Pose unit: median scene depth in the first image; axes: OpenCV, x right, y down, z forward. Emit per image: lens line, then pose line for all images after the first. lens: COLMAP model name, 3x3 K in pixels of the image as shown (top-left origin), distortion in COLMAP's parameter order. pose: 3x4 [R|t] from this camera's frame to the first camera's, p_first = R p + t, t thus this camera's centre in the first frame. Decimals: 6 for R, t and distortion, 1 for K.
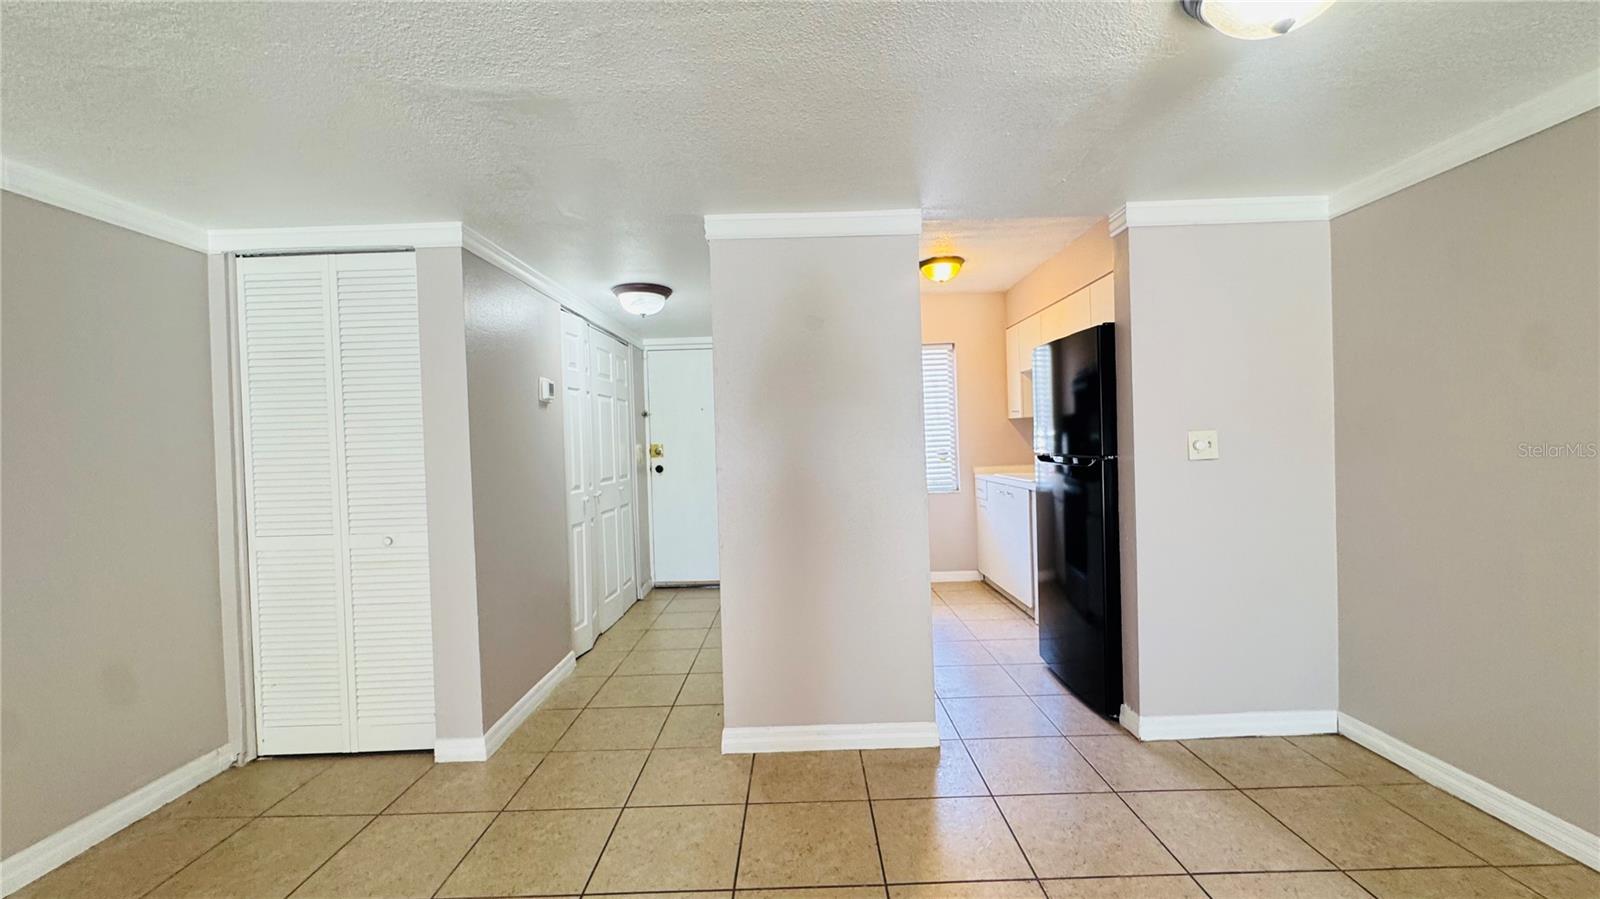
lens RADIAL K [[639.3, 0, 800.0], [0, 639.3, 449.5], [0, 0, 1]] dist [-0.005111, -0.000118]
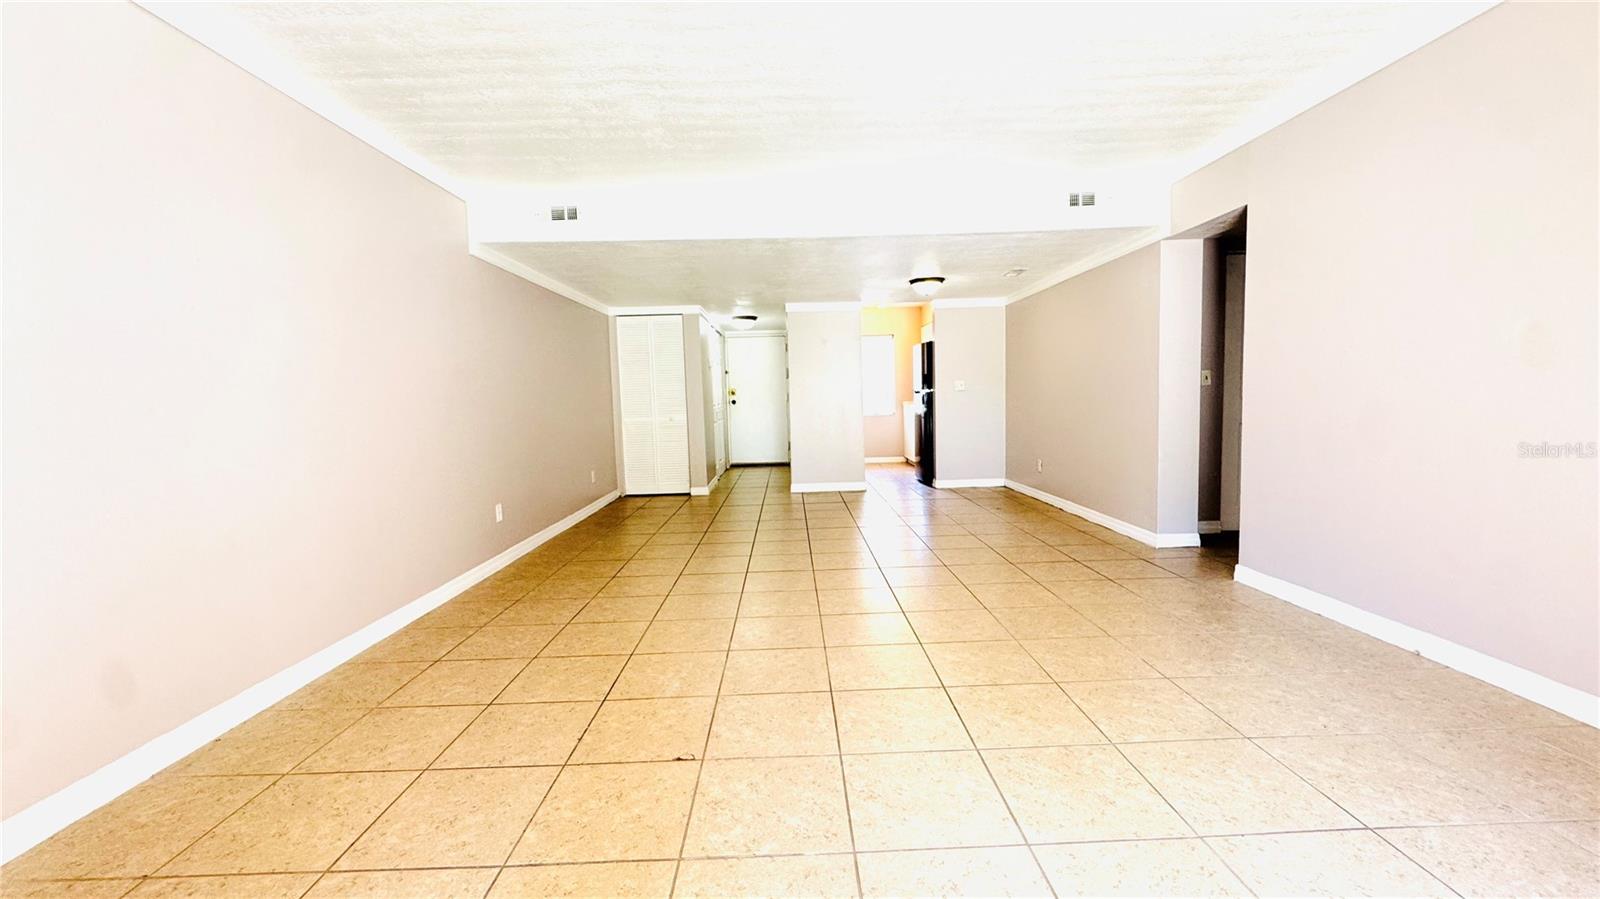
lens RADIAL K [[639.3, 0, 800.0], [0, 639.3, 449.5], [0, 0, 1]] dist [-0.005111, -0.000118]
pose [[0.999793, 0.002205, 0.020212, -0.095739], [-0.003591, 0.997624, 0.068803, 0.057827], [-0.020012, -0.068861, 0.997426, -1.270786]]
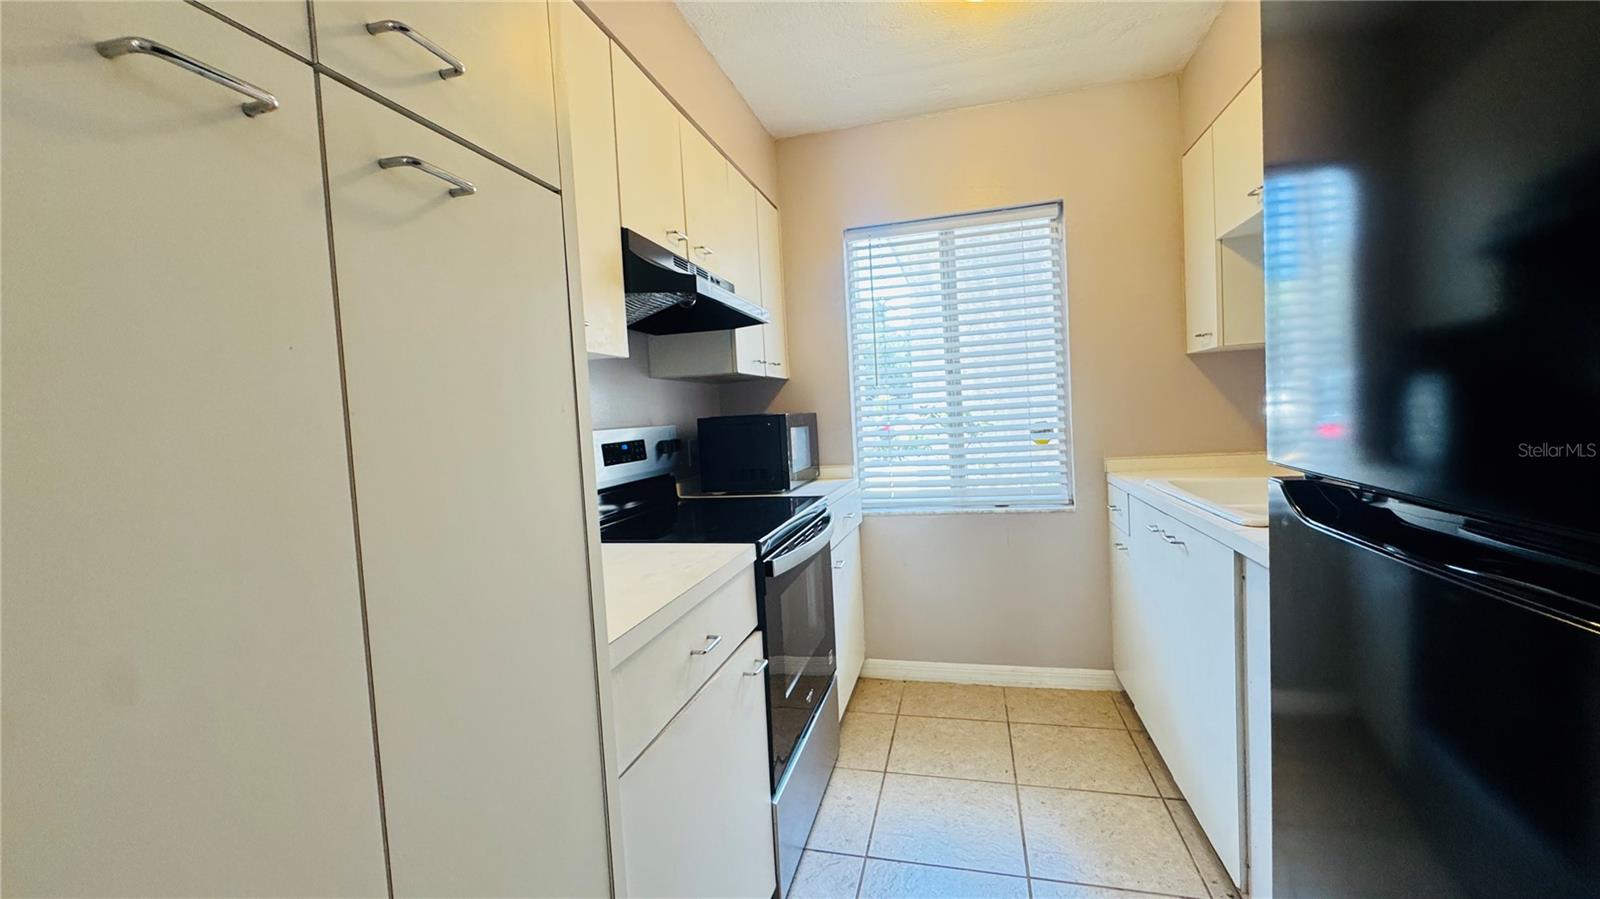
lens RADIAL K [[639.3, 0, 800.0], [0, 639.3, 449.5], [0, 0, 1]] dist [-0.005111, -0.000118]
pose [[0.967232, -0.010967, -0.253659, 0.252292], [0.024932, 0.998341, 0.051907, -0.015099], [0.252668, -0.056530, 0.965900, 0.707464]]
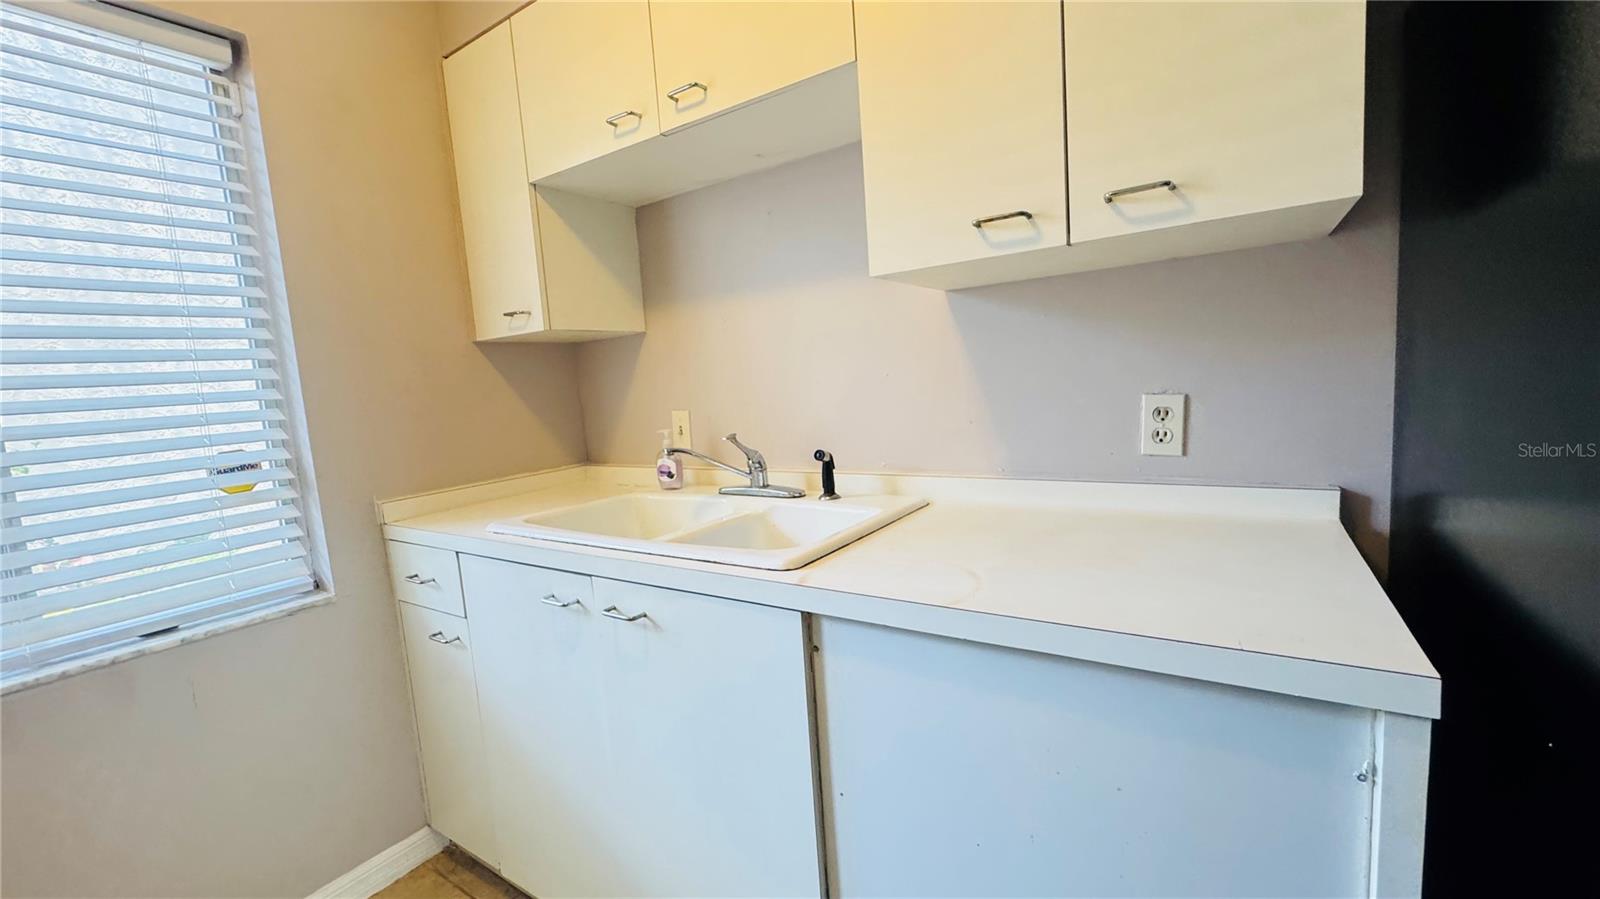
lens RADIAL K [[639.3, 0, 800.0], [0, 639.3, 449.5], [0, 0, 1]] dist [-0.005111, -0.000118]
pose [[0.555119, -0.100017, 0.825736, 0.205136], [0.060902, 0.994967, 0.079572, -0.012717], [-0.829538, 0.006117, 0.558416, 0.990156]]
